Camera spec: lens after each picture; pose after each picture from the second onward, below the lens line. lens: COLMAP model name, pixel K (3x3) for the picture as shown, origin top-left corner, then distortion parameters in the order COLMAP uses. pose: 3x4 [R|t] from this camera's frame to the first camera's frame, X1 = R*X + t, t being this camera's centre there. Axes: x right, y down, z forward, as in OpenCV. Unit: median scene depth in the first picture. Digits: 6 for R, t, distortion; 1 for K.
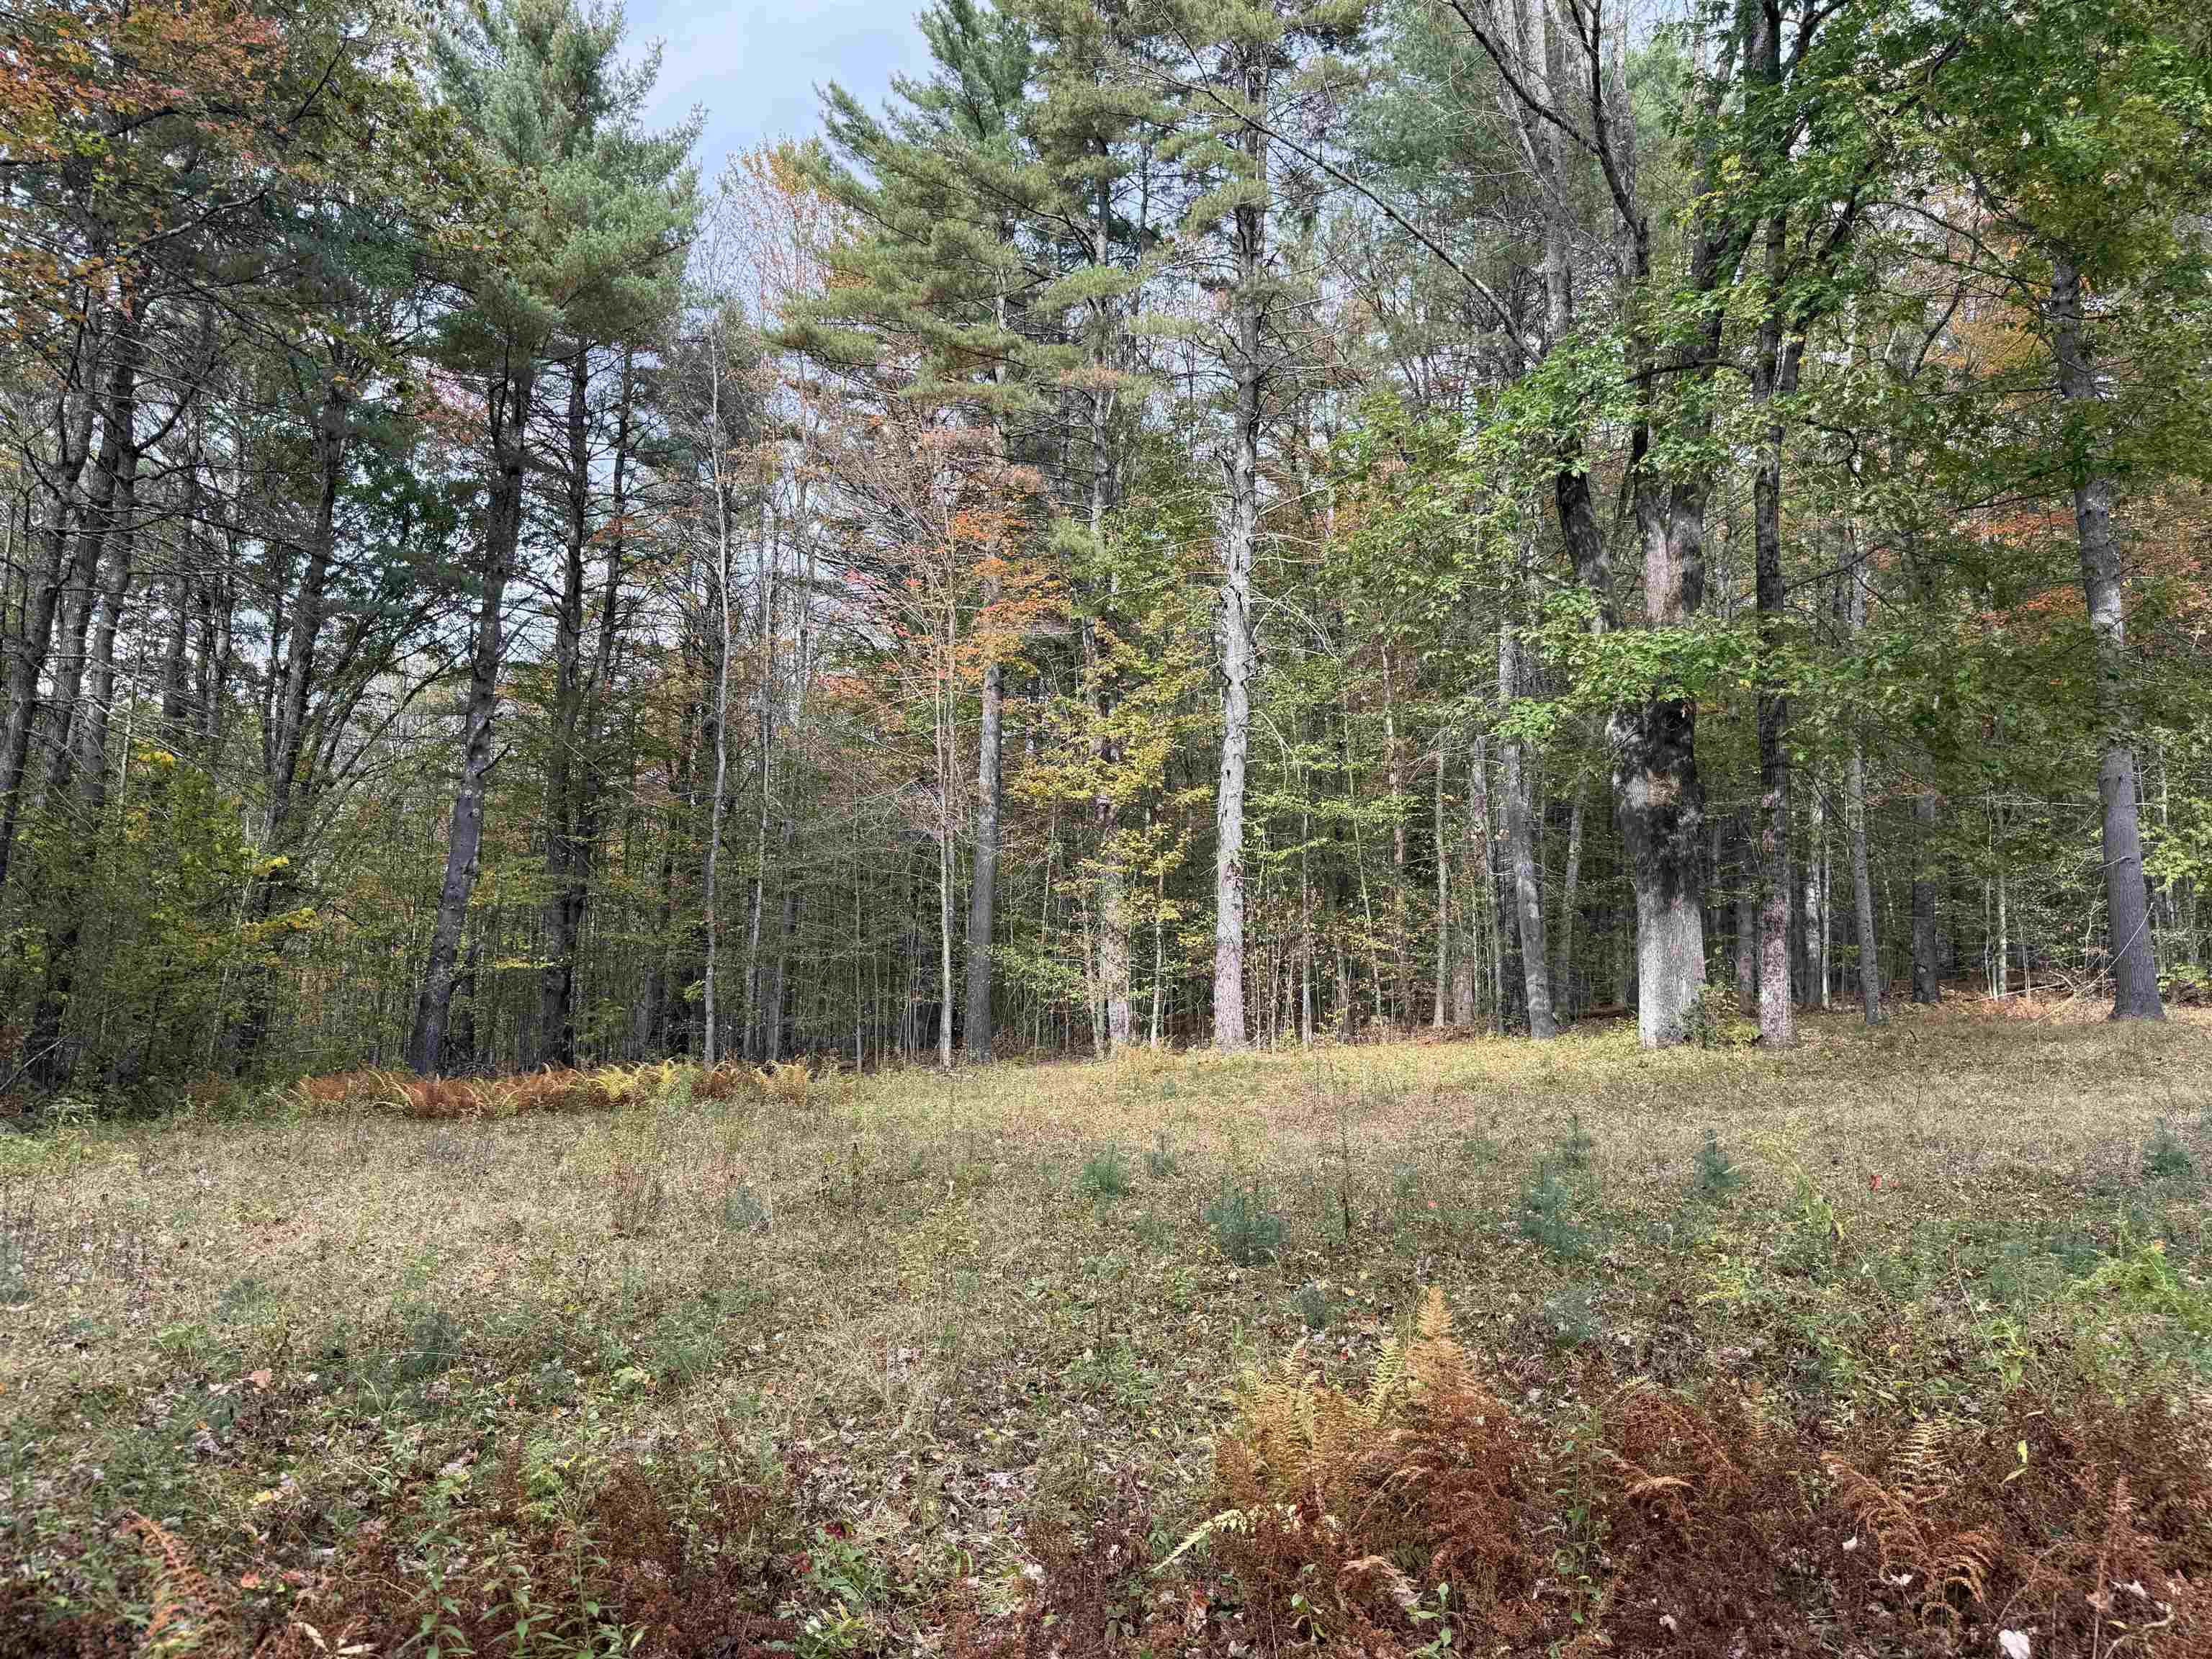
lens RADIAL K [[1606.6, 0, 1072.8], [0, 1606.6, 829.8], [0, 0, 1]] dist [0.054962, -0.039525]
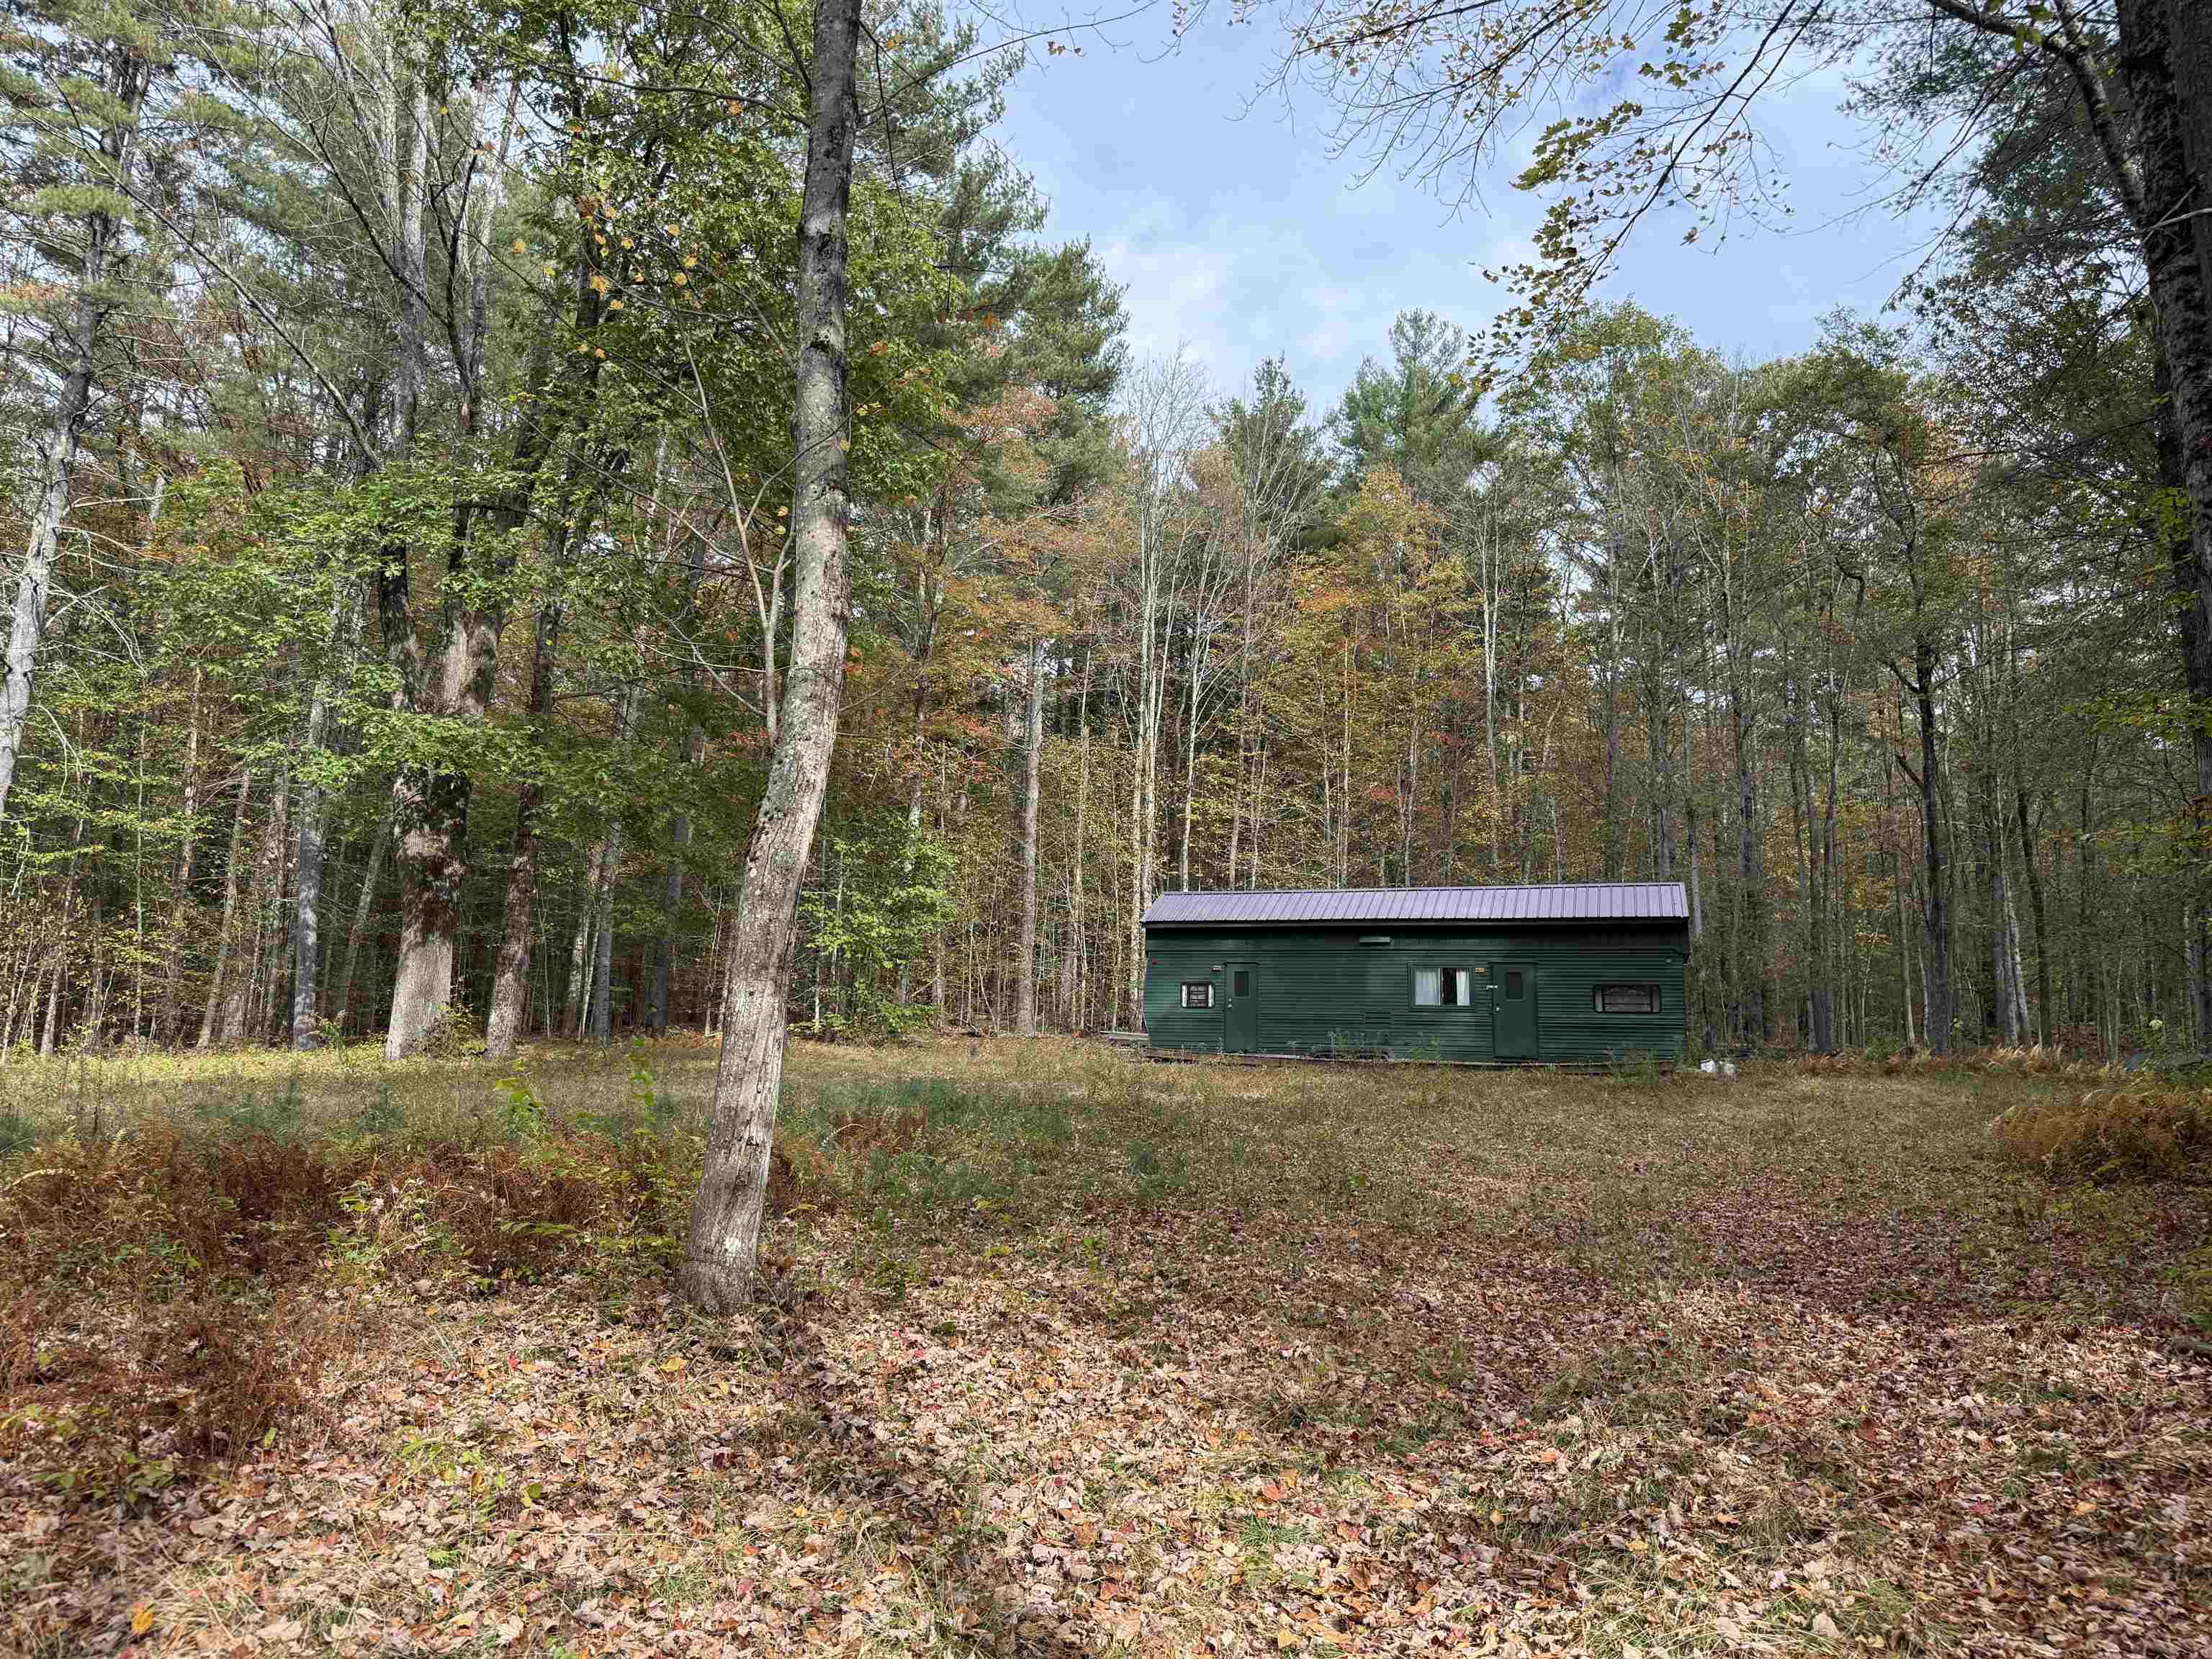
lens RADIAL K [[1606.6, 0, 1072.8], [0, 1606.6, 829.8], [0, 0, 1]] dist [0.054962, -0.039525]
pose [[0.760359, 0.127407, 0.636884, -0.029246], [-0.111155, 0.991631, -0.065667, -0.005673], [-0.639921, -0.020862, 0.768158, -0.153920]]
